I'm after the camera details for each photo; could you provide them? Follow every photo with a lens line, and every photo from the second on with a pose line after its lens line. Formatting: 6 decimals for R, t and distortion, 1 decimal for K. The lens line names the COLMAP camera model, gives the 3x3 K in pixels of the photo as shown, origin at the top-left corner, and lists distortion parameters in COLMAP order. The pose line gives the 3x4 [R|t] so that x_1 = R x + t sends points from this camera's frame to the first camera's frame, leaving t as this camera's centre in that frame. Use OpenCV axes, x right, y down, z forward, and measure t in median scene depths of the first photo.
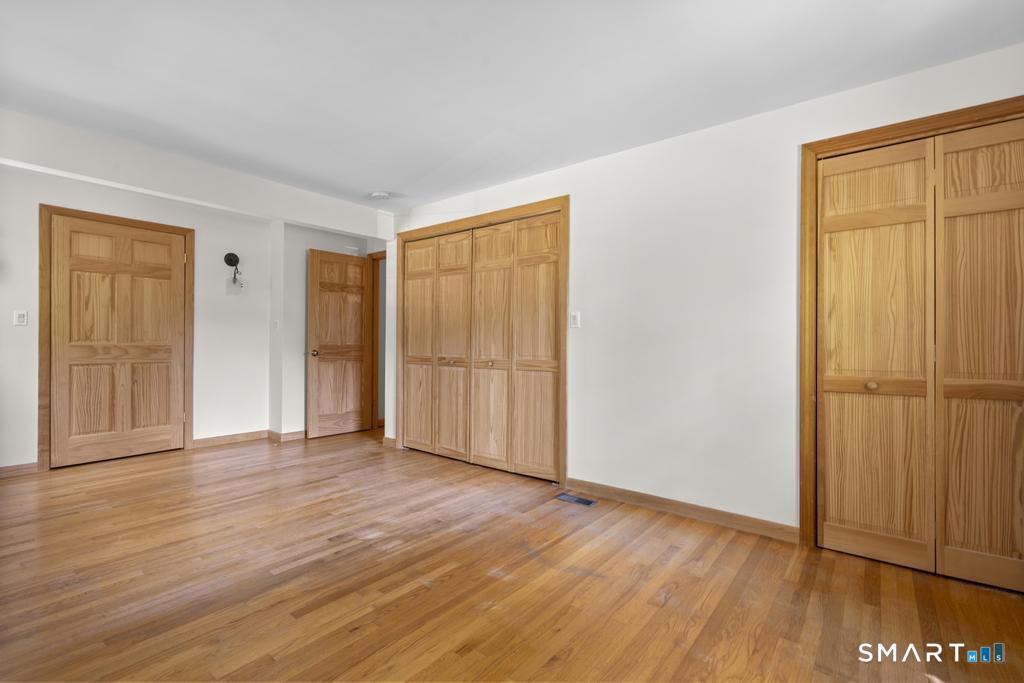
lens RADIAL K [[459.1, 0, 510.0], [0, 459.1, 343.7], [0, 0, 1]] dist [-0.006999, 0.003301]
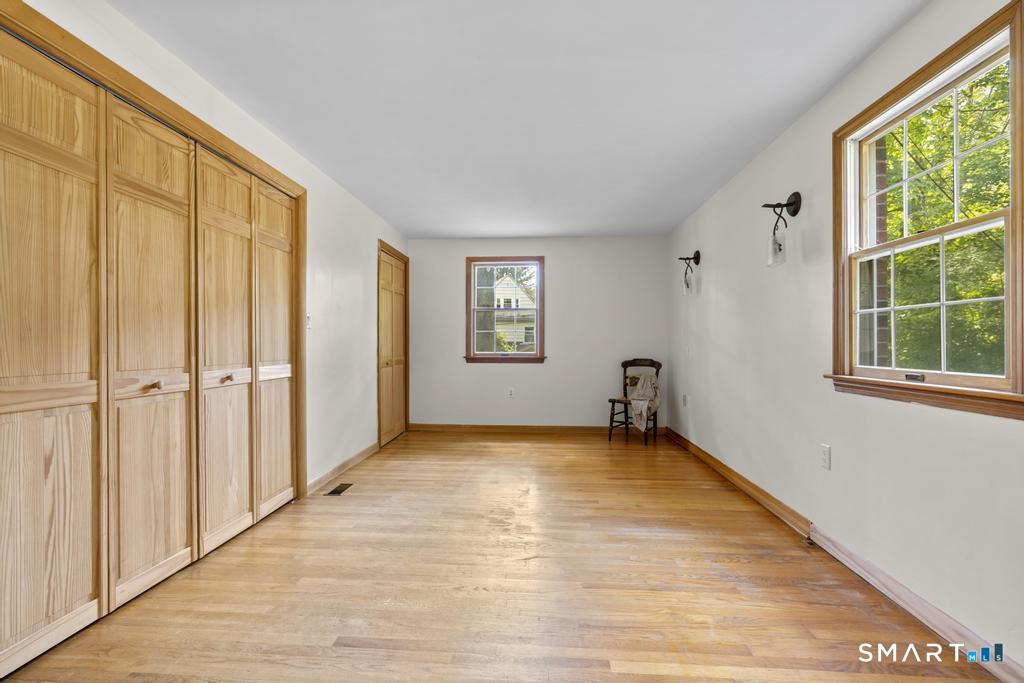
lens RADIAL K [[459.1, 0, 513.3], [0, 459.1, 343.5], [0, 0, 1]] dist [-0.006999, 0.003301]
pose [[-0.570110, -0.001082, 0.821567, -0.833091], [-0.002282, 0.999997, -0.000266, -0.004111], [-0.821565, -0.002026, -0.570111, 1.093594]]
